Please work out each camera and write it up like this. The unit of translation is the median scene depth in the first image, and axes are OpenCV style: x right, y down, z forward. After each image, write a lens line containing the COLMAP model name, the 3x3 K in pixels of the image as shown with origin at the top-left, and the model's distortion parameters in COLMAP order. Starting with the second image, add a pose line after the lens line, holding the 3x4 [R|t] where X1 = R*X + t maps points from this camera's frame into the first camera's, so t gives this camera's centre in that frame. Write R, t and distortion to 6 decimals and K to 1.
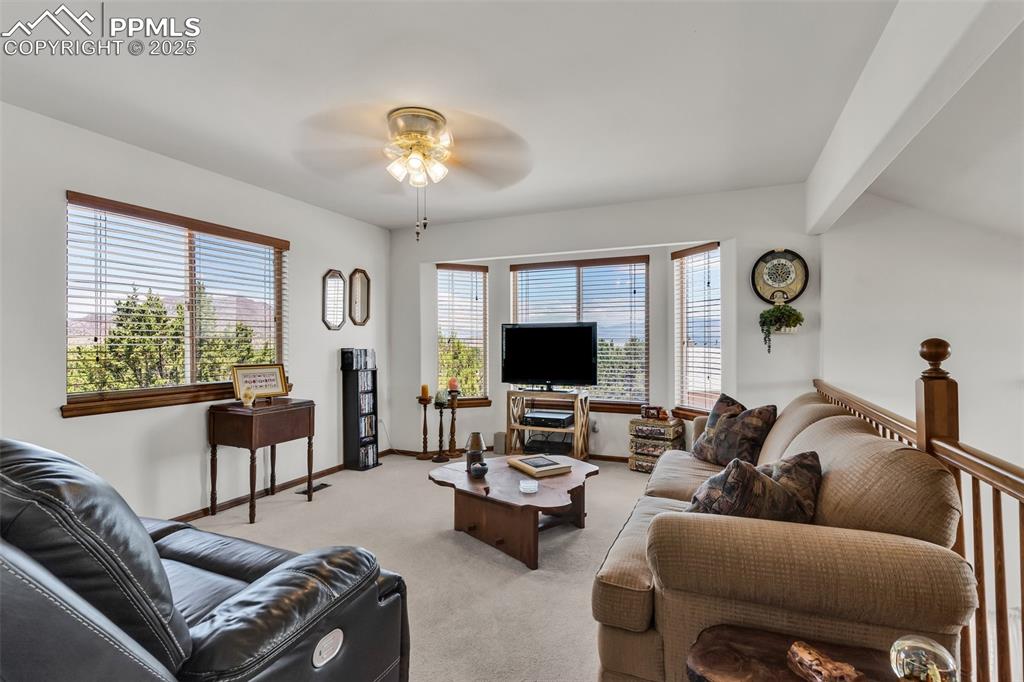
lens RADIAL K [[490.1, 0, 510.5], [0, 490.1, 343.6], [0, 0, 1]] dist [0.001983, 0.000292]
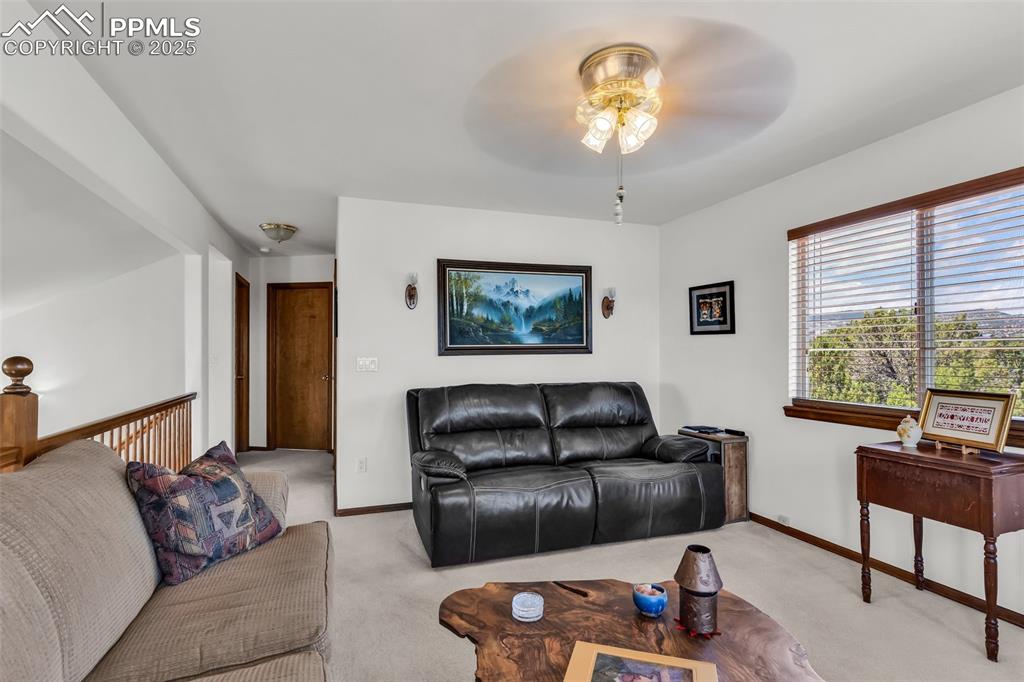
lens RADIAL K [[490.1, 0, 510.5], [0, 490.1, 343.6], [0, 0, 1]] dist [0.001983, 0.000292]
pose [[-0.717743, -0.011166, -0.696218, 0.414287], [0.000314, 0.999866, -0.016360, -0.010231], [0.696308, -0.011961, -0.717644, 1.290325]]
